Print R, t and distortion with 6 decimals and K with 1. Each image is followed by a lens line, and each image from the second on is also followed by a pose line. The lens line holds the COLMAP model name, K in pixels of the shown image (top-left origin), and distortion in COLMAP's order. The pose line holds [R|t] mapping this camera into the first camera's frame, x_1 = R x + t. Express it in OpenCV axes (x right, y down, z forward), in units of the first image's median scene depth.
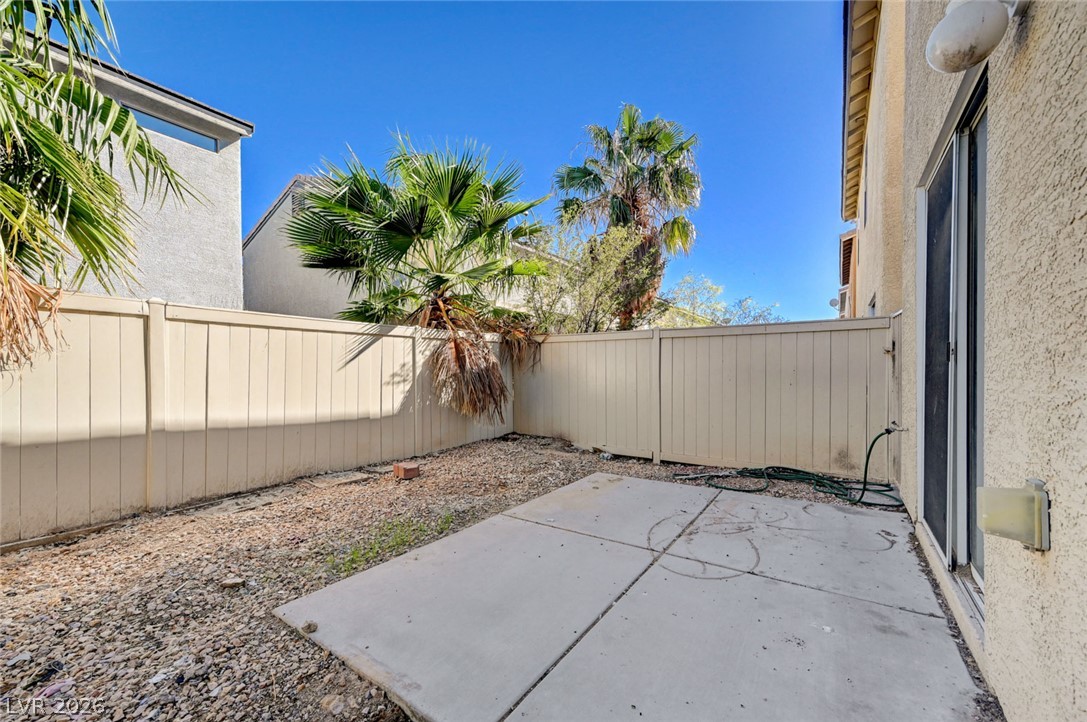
lens RADIAL K [[429.2, 0, 541.4], [0, 429.2, 369.2], [0, 0, 1]] dist [0.006437, -0.000942]
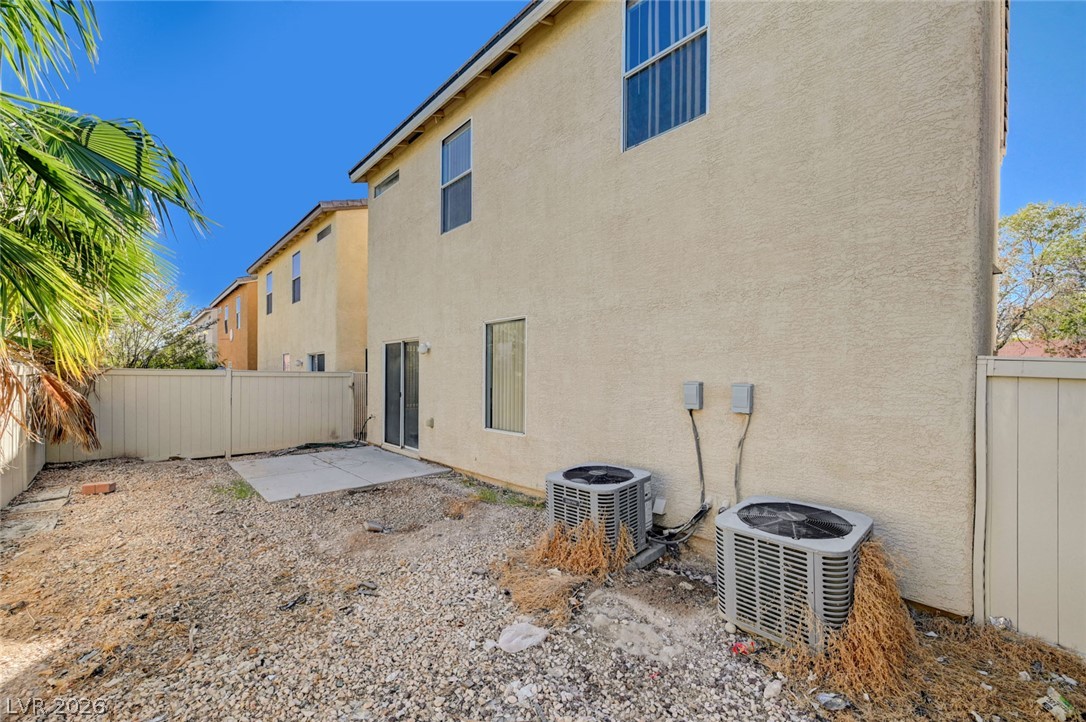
lens RADIAL K [[428.8, 0, 541.2], [0, 428.8, 375.5], [0, 0, 1]] dist [0.006437, -0.000942]
pose [[0.214224, 0.006713, 0.976761, -1.697408], [-0.009250, 0.999945, -0.004844, -0.132911], [-0.976741, -0.007998, 0.214275, -0.726207]]
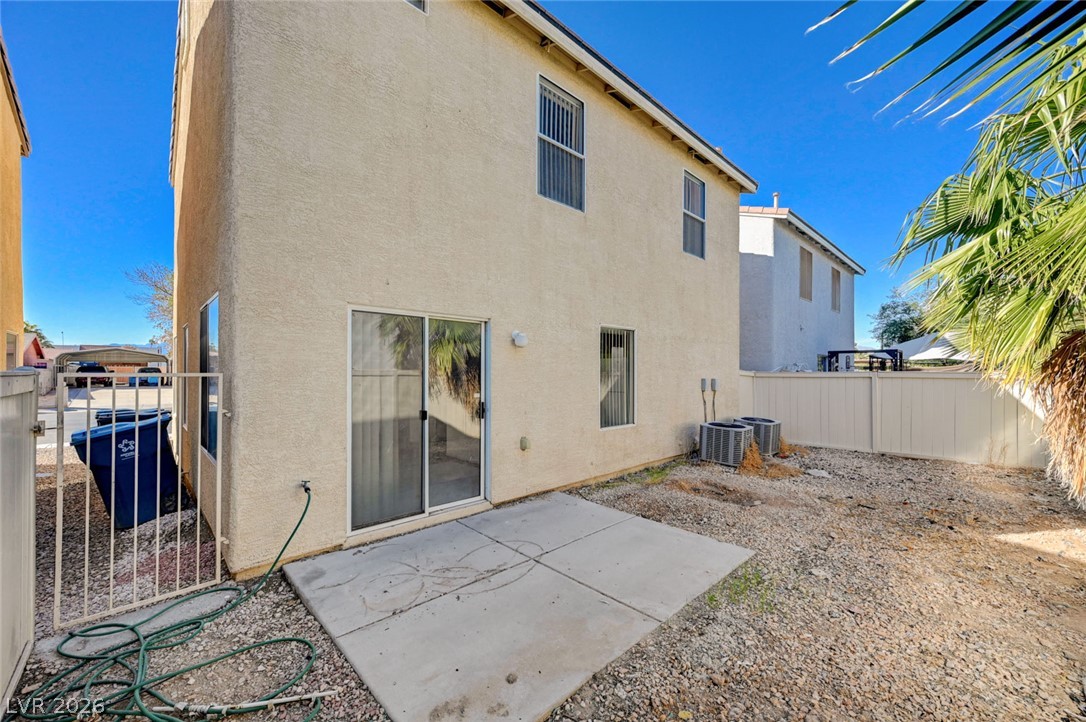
lens RADIAL K [[428.8, 0, 536.1], [0, 428.8, 368.4], [0, 0, 1]] dist [0.006437, -0.000942]
pose [[-0.975638, 0.004034, 0.219350, -0.039541], [0.000977, 0.999901, -0.014045, -0.152345], [-0.219385, -0.013489, -0.975545, 1.869272]]
